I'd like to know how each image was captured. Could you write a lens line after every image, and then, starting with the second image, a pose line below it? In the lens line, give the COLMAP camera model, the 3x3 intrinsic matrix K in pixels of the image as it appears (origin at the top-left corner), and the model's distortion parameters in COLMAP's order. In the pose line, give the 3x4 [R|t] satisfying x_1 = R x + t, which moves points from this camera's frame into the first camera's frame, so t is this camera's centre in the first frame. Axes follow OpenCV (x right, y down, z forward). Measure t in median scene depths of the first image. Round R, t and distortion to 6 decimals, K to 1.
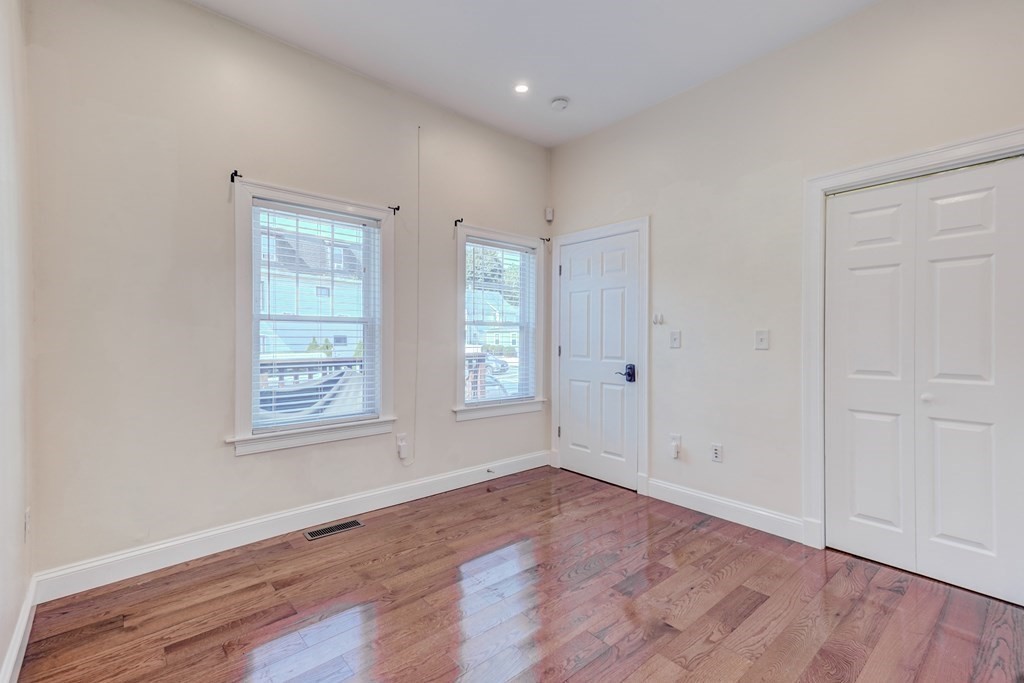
lens RADIAL K [[456.2, 0, 508.4], [0, 456.2, 341.7], [0, 0, 1]] dist [0.056627, -0.010712]
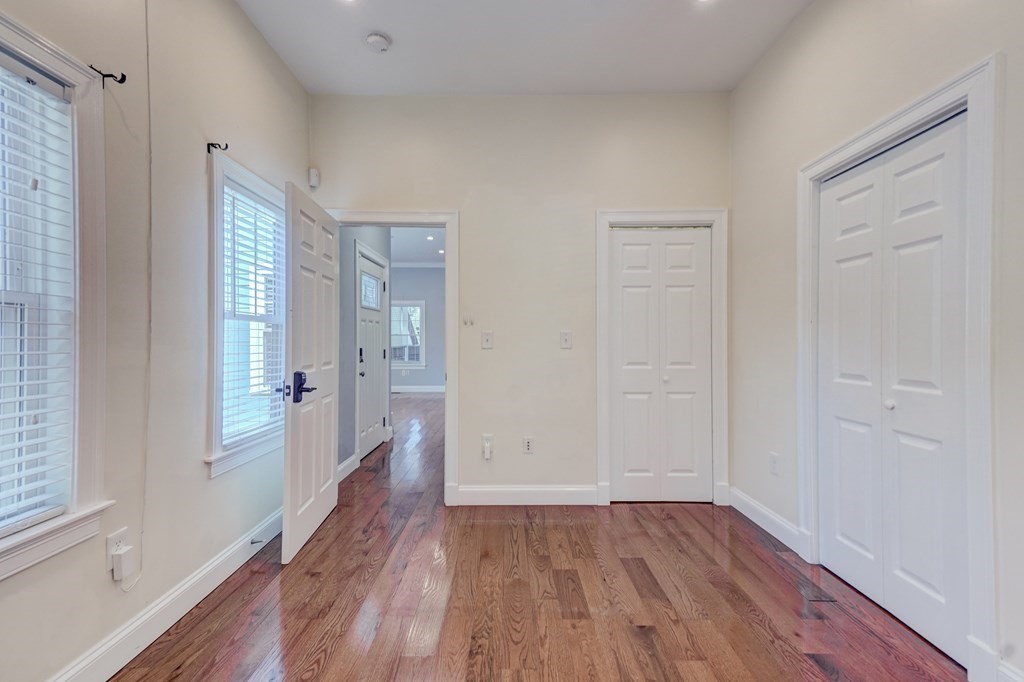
lens RADIAL K [[433.6, 0, 514.8], [0, 433.6, 340.6], [0, 0, 1]] dist [0.035848, -0.000339]
pose [[0.648928, -0.005050, 0.760833, -0.394826], [0.009263, 0.999956, -0.001263, -0.002951], [-0.760793, 0.007868, 0.648947, 0.427506]]
